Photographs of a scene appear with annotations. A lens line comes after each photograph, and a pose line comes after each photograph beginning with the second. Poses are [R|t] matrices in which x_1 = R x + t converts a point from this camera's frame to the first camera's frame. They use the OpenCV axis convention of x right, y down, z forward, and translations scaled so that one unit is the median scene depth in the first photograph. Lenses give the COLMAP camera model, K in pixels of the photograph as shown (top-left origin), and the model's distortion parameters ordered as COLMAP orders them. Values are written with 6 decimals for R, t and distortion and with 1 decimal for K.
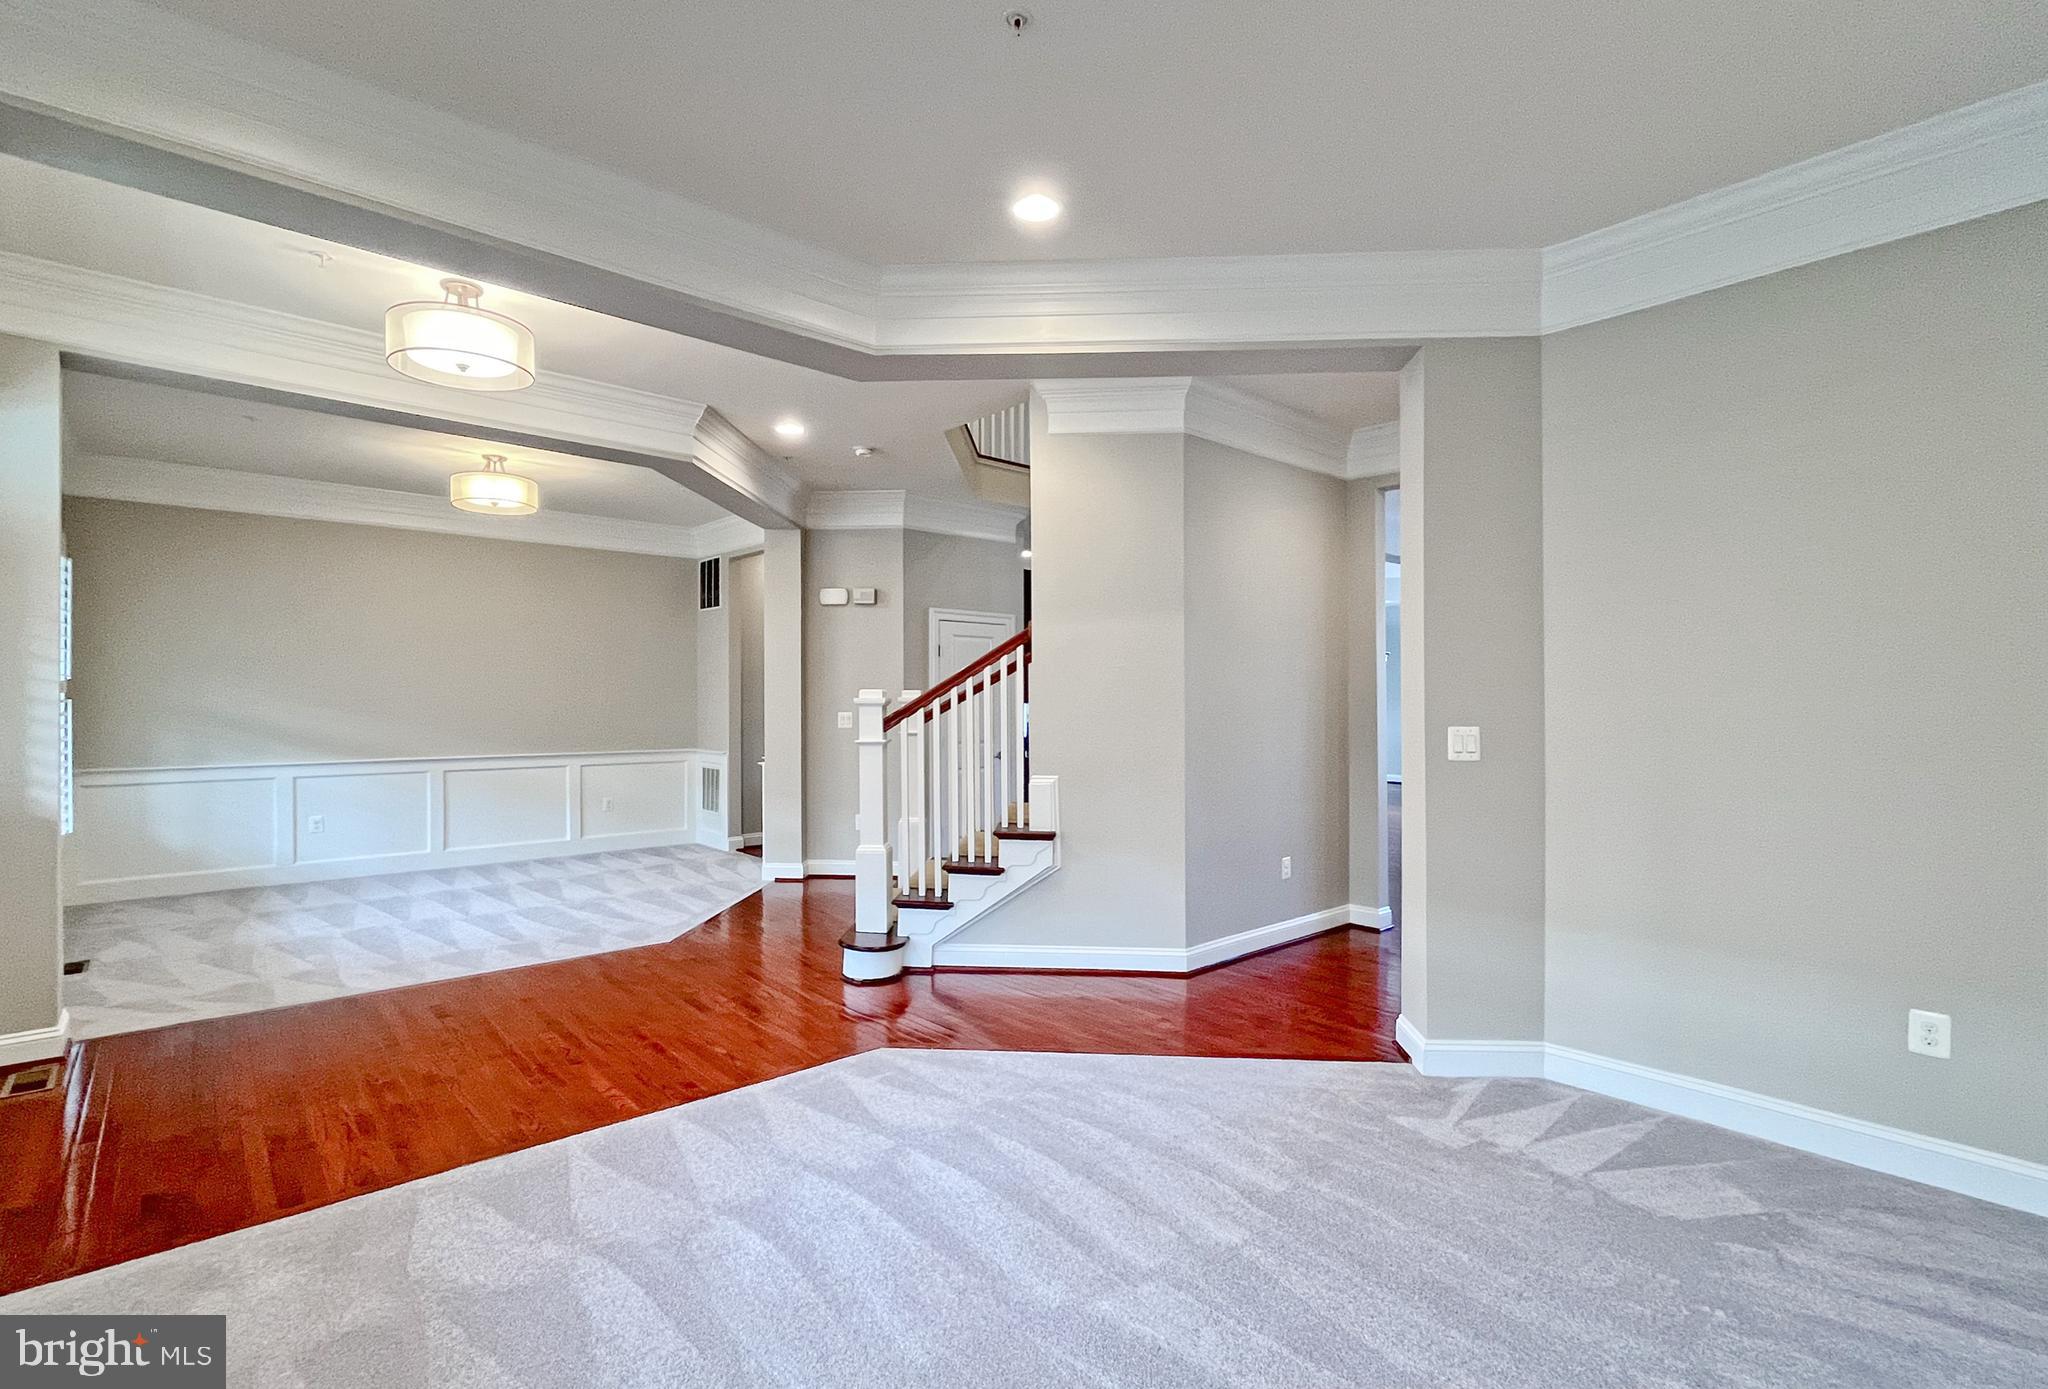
lens RADIAL K [[925.1, 0, 1035.3], [0, 925.1, 701.5], [0, 0, 1]] dist [0.002095, 0.000303]
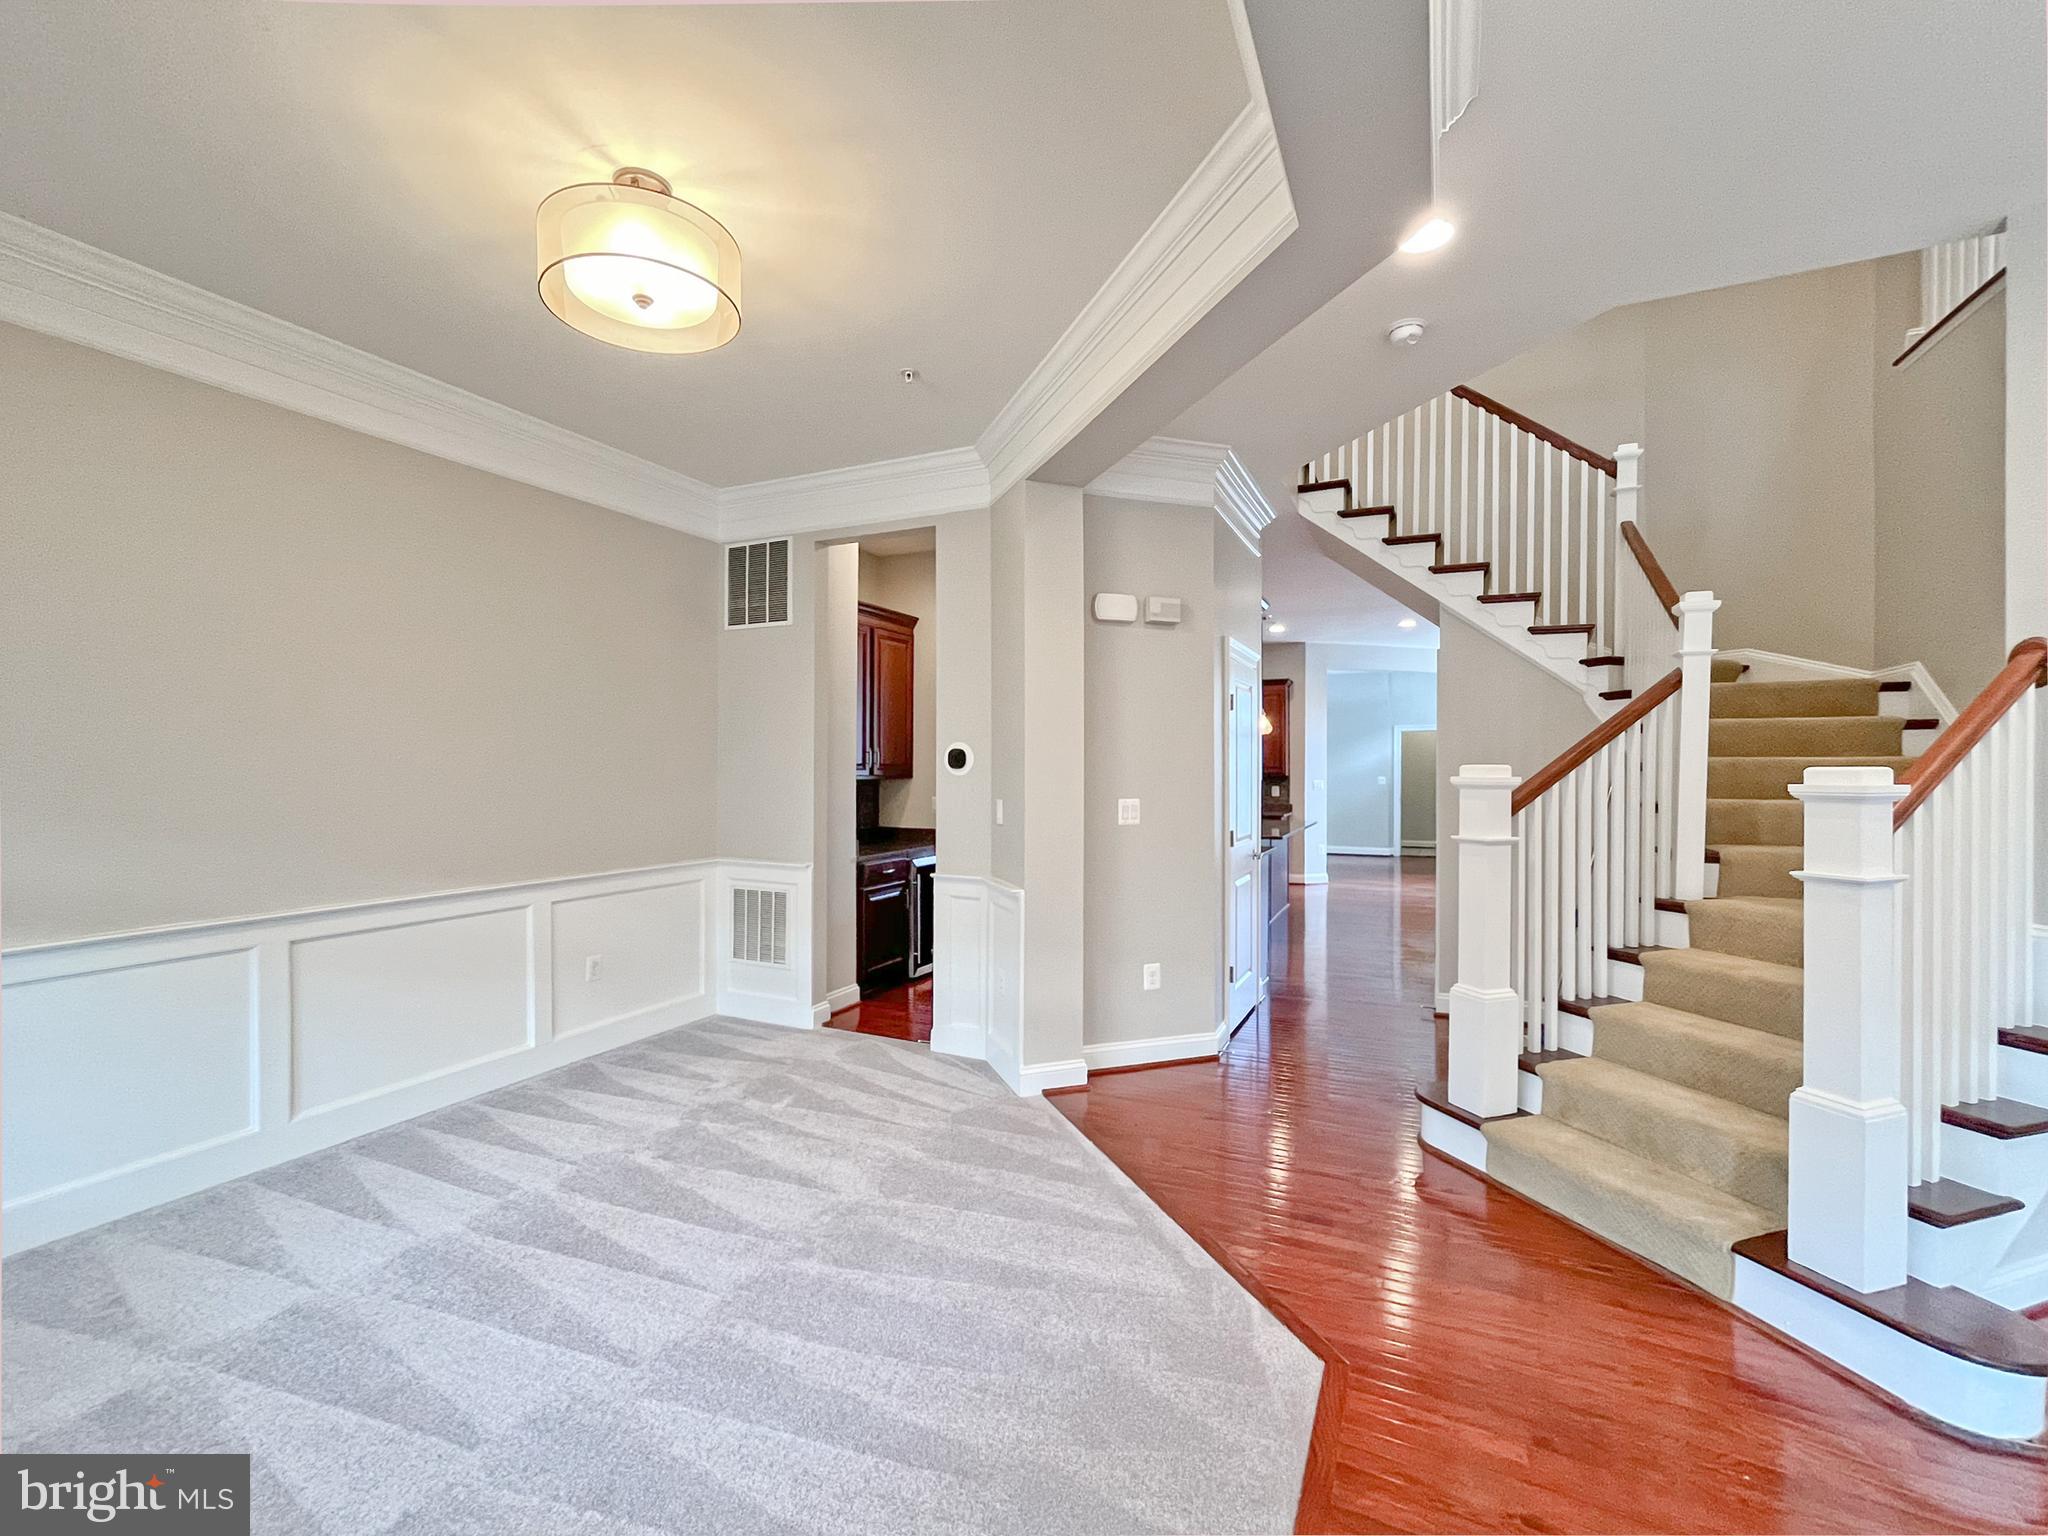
lens RADIAL K [[874.1, 0, 1024.0], [0, 874.1, 768.0], [0, 0, 1]] dist [-0.000200, -0.000010]
pose [[0.929797, -0.003334, 0.368058, -0.486127], [0.002565, 0.999993, 0.002579, -0.010620], [-0.368065, -0.001454, 0.929799, 0.494389]]
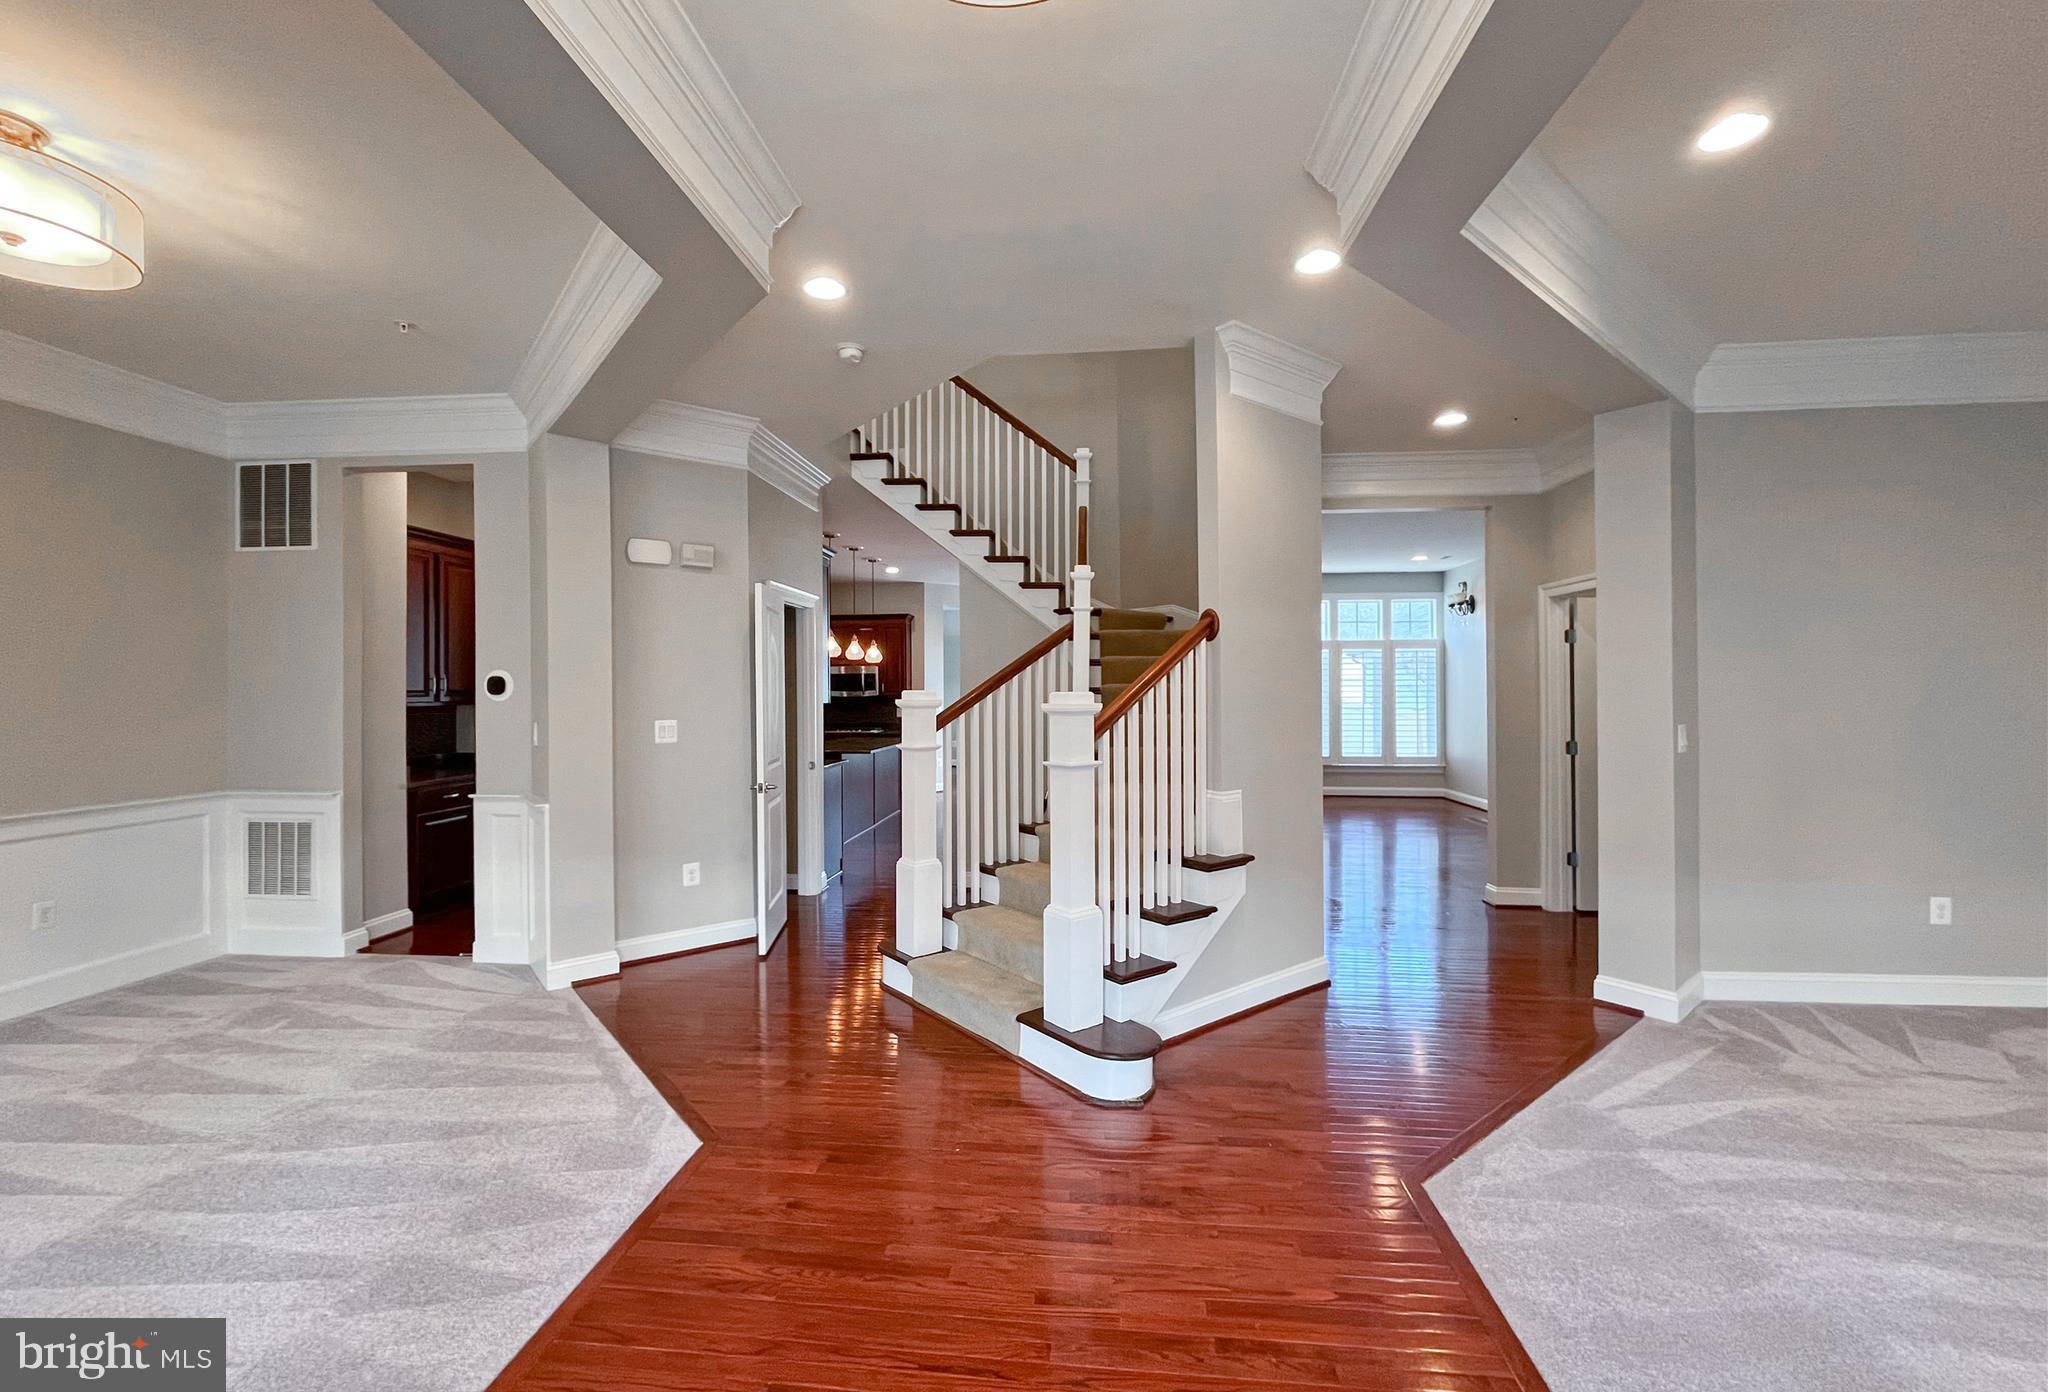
lens RADIAL K [[825.3, 0, 1019.0], [0, 825.3, 698.3], [0, 0, 1]] dist [0.013579, -0.006599]
pose [[0.752832, -0.013081, 0.658083, -0.418940], [0.007191, 0.999906, 0.011649, -0.010615], [-0.658173, -0.004037, 0.752856, 0.360634]]
